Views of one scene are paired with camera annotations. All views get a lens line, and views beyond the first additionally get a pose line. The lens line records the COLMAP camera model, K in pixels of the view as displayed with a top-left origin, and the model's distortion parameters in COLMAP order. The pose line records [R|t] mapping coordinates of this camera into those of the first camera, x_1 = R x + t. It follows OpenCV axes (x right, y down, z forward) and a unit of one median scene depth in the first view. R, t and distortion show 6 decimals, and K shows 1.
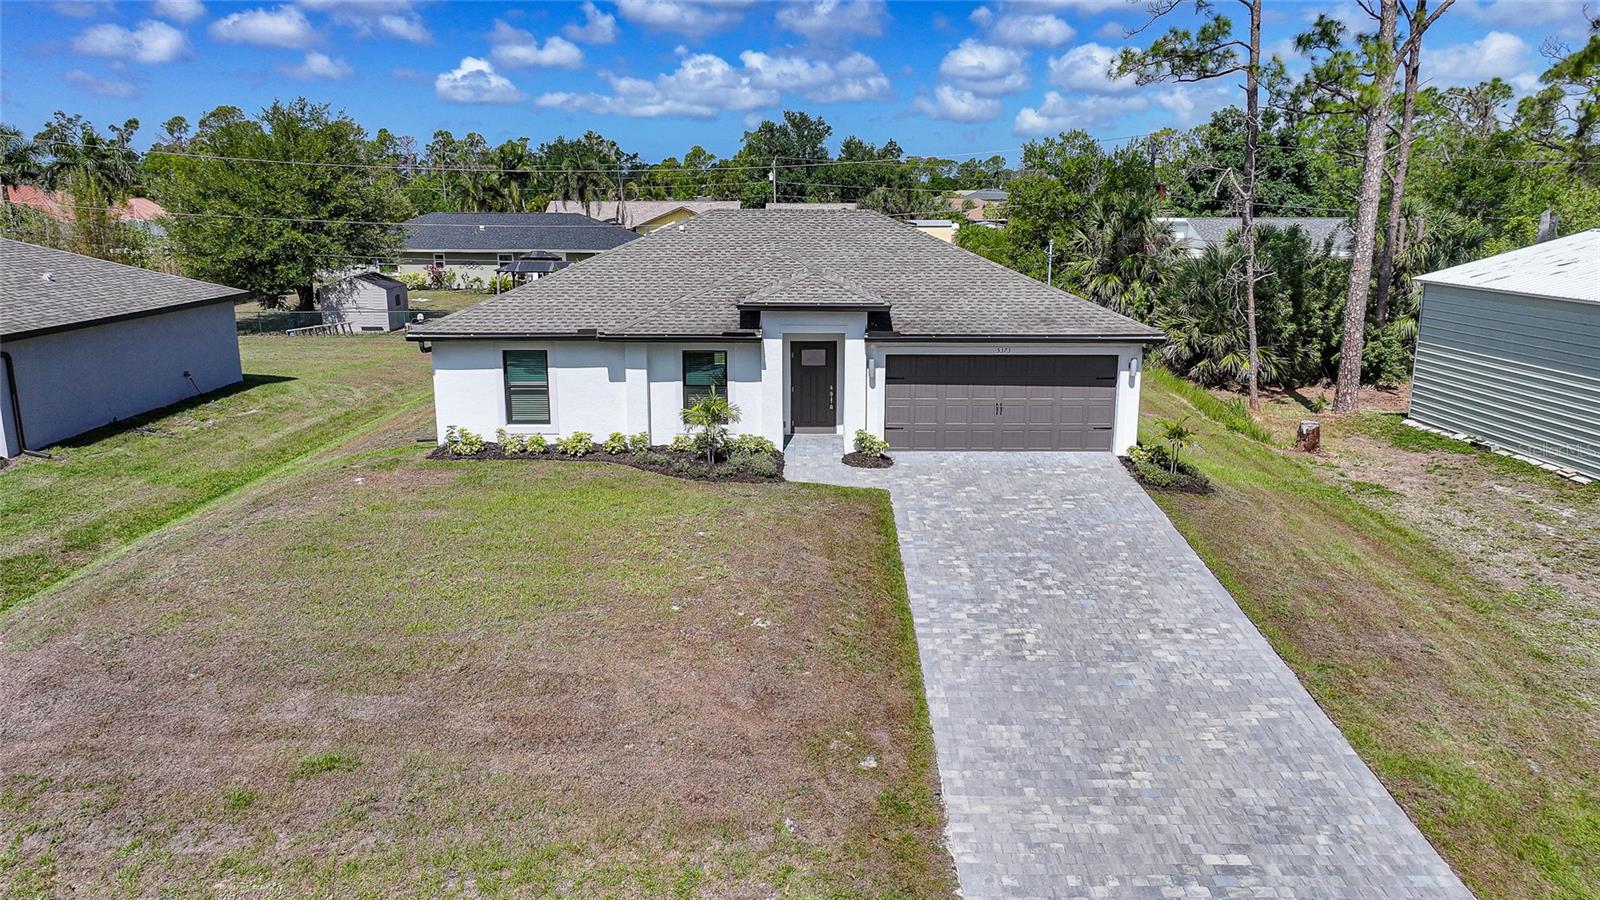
lens RADIAL K [[1112.8, 0, 800.3], [0, 1112.8, 450.7], [0, 0, 1]] dist [-0.000932, 0.011244]
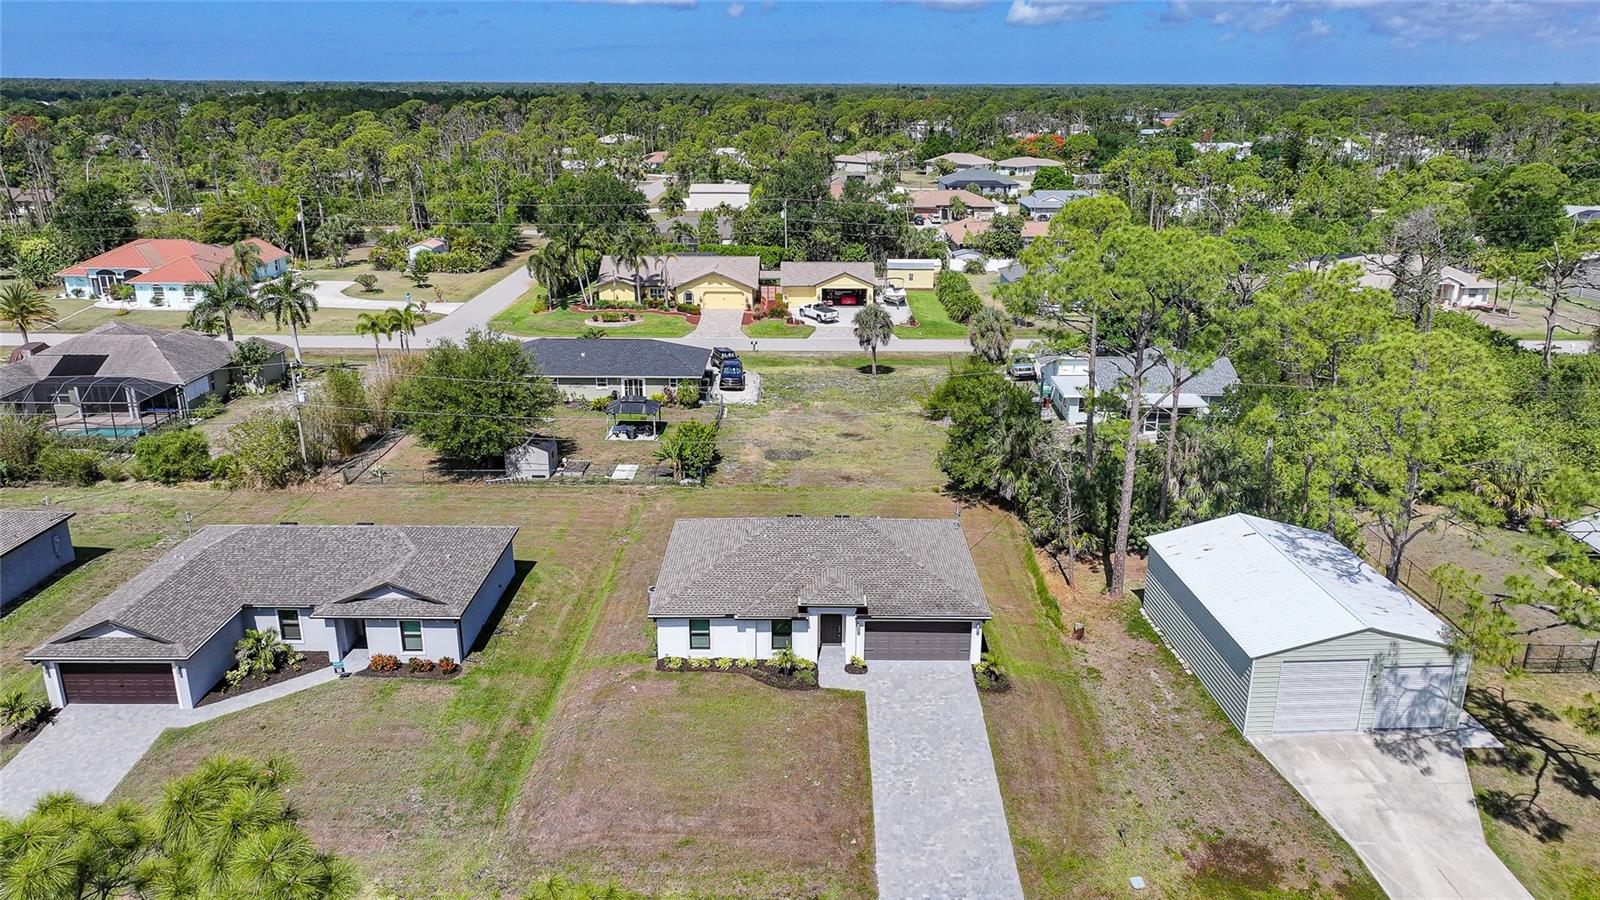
lens RADIAL K [[1112.8, 0, 794.9], [0, 1112.8, 451.2], [0, 0, 1]] dist [-0.000932, 0.011244]
pose [[0.999993, -0.000321, -0.003713, -0.056213], [0.000668, 0.995586, 0.093847, -0.674337], [0.003666, -0.093849, 0.995580, -1.234001]]
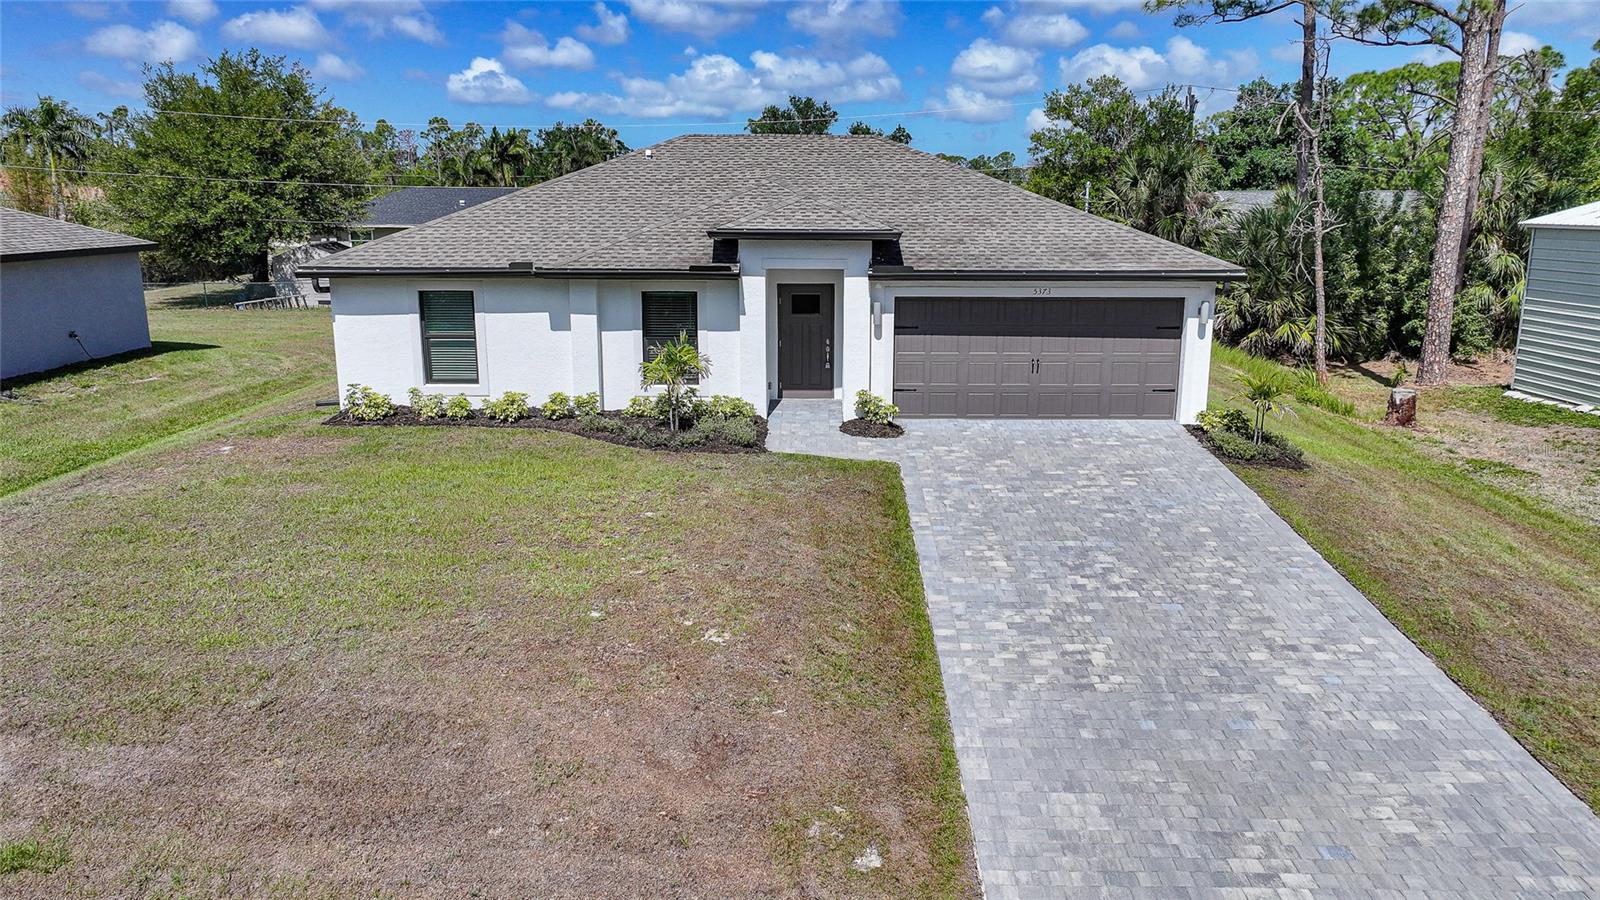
lens RADIAL K [[1112.8, 0, 801.3], [0, 1112.8, 448.7], [0, 0, 1]] dist [-0.000932, 0.011244]
pose [[0.999981, 0.002076, -0.005772, 0.015388], [-0.002091, 0.999994, -0.002625, 0.027554], [0.005767, 0.002637, 0.999980, 0.213597]]
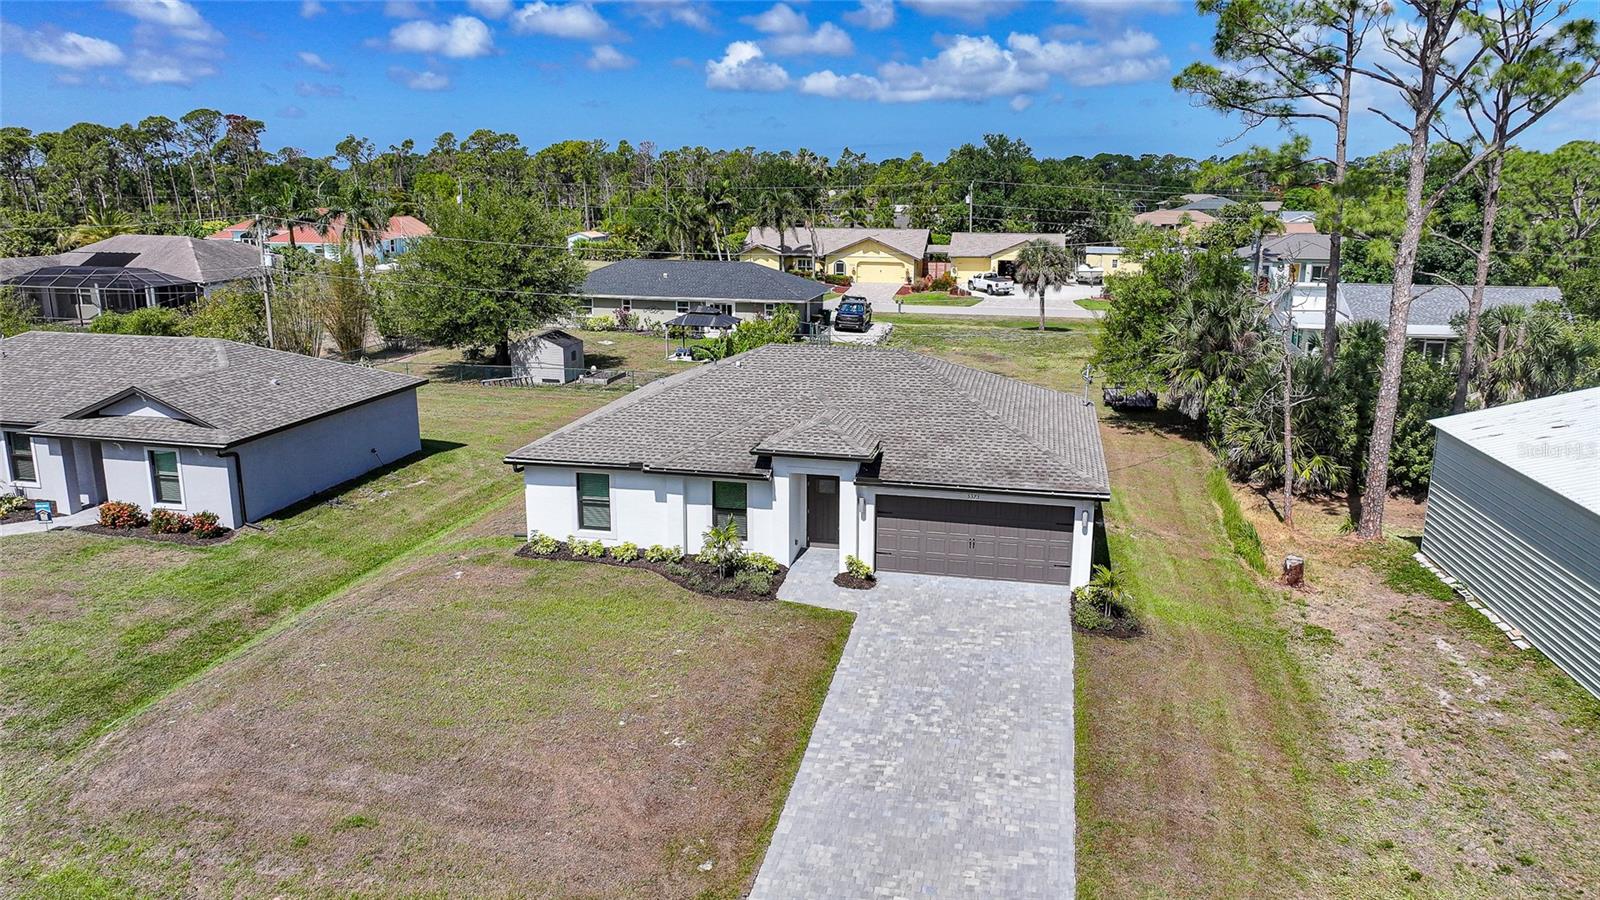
lens RADIAL K [[1112.8, 0, 802.3], [0, 1112.8, 446.7], [0, 0, 1]] dist [-0.000932, 0.011244]
pose [[0.978378, 0.051209, -0.200383, 0.258301], [-0.049444, 0.998681, 0.013804, -0.162649], [0.200826, -0.003598, 0.979620, -0.208853]]
